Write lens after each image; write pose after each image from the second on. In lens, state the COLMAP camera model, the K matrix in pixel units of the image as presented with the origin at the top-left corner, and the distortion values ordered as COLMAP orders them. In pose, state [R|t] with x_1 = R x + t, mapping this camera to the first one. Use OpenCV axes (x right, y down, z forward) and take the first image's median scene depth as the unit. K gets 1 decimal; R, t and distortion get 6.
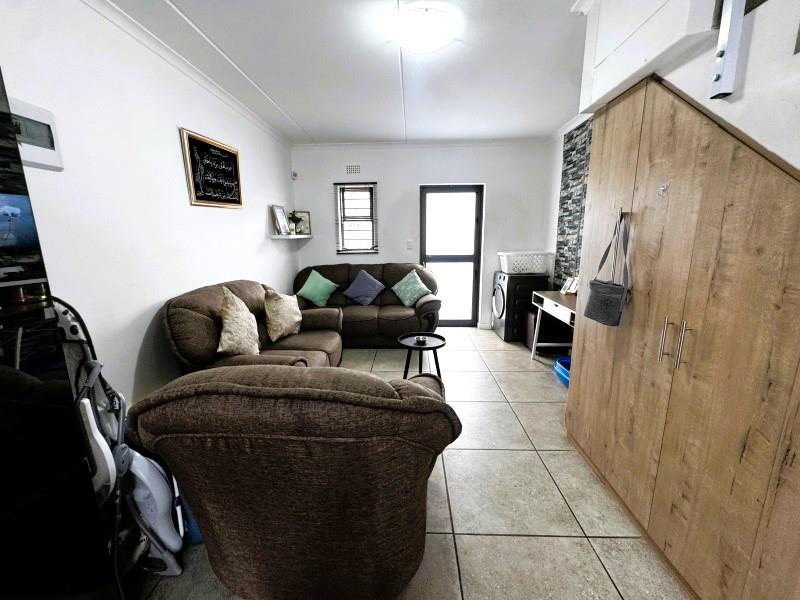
lens RADIAL K [[321.0, 0, 398.6], [0, 321.0, 298.9], [0, 0, 1]] dist [-0.003313, -0.000296]
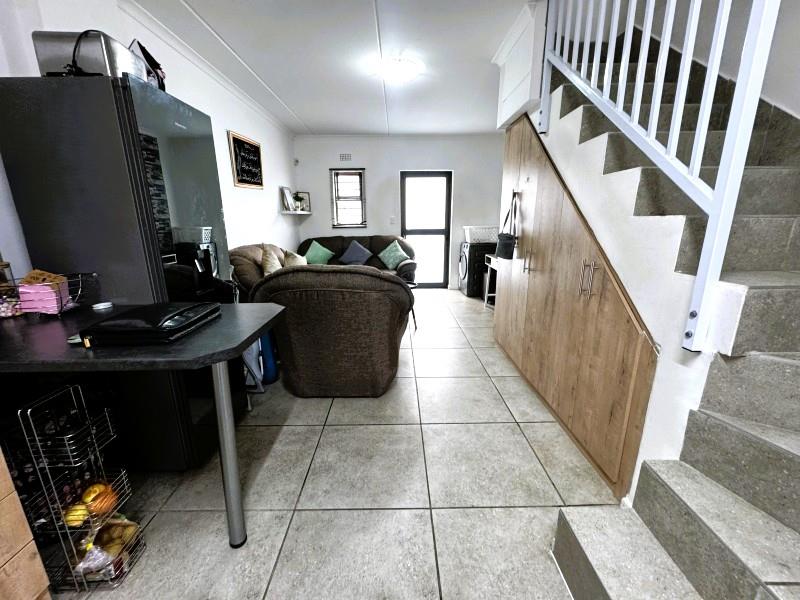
lens RADIAL K [[321.0, 0, 398.6], [0, 321.0, 298.9], [0, 0, 1]] dist [-0.003313, -0.000296]
pose [[0.998999, -0.007751, 0.044066, 0.002097], [0.005583, 0.998778, 0.049099, 0.079205], [-0.044393, -0.048804, 0.997821, -0.266070]]
